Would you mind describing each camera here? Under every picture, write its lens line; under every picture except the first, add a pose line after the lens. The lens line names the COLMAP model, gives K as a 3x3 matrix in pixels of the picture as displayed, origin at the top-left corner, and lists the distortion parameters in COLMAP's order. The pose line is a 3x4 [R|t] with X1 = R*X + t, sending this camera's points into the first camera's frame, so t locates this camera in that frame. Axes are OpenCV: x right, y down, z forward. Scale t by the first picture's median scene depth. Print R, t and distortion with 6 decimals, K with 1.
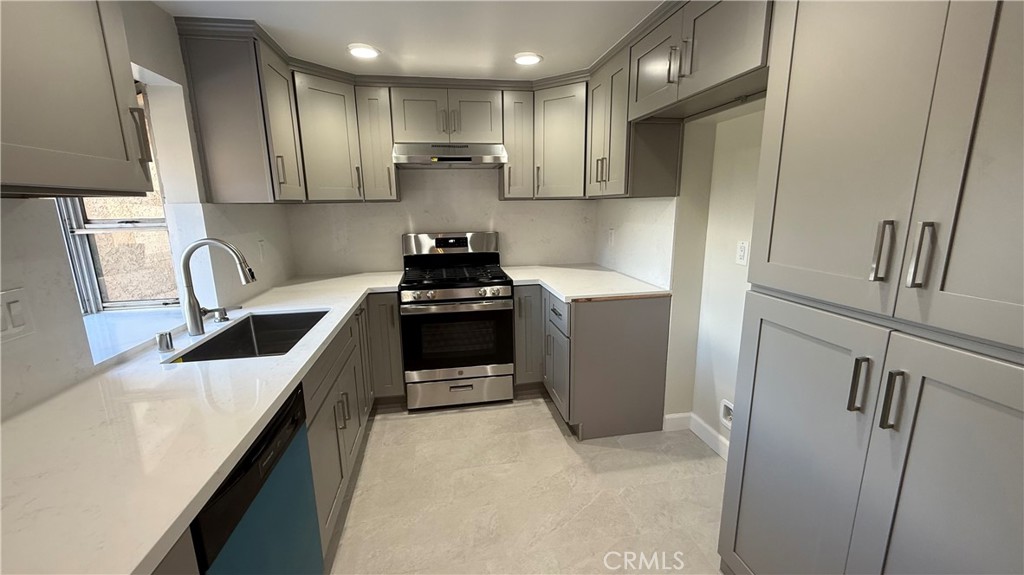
lens RADIAL K [[405.9, 0, 507.6], [0, 405.9, 288.4], [0, 0, 1]] dist [0.000685, -0.000258]
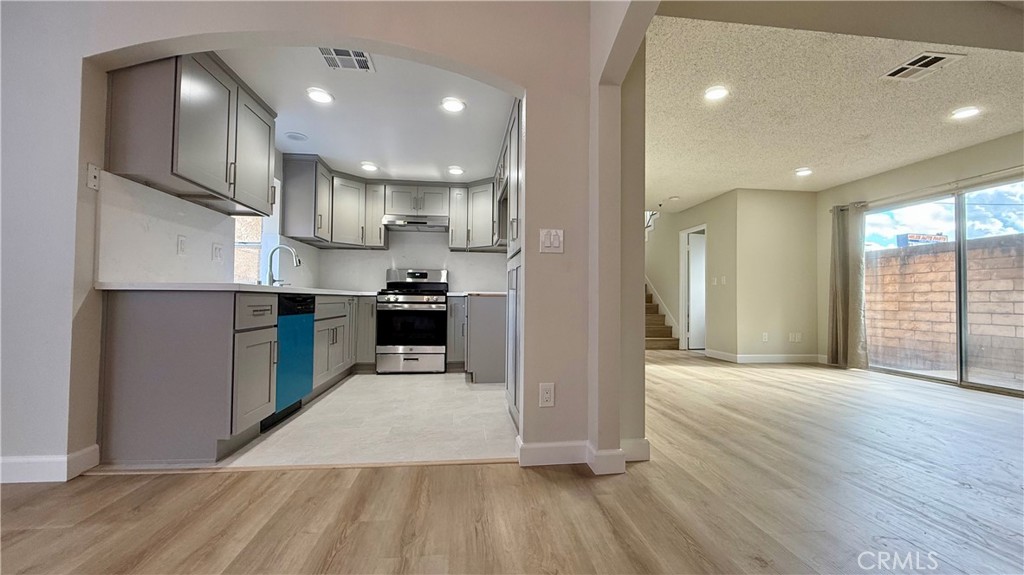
lens RADIAL K [[409.8, 0, 510.4], [0, 409.8, 288.1], [0, 0, 1]] dist [0.001676, 0.000062]
pose [[0.998375, 0.023514, -0.051912, 0.355463], [-0.034875, 0.972519, -0.230198, 0.334746], [0.045073, 0.231634, 0.971758, -0.610561]]
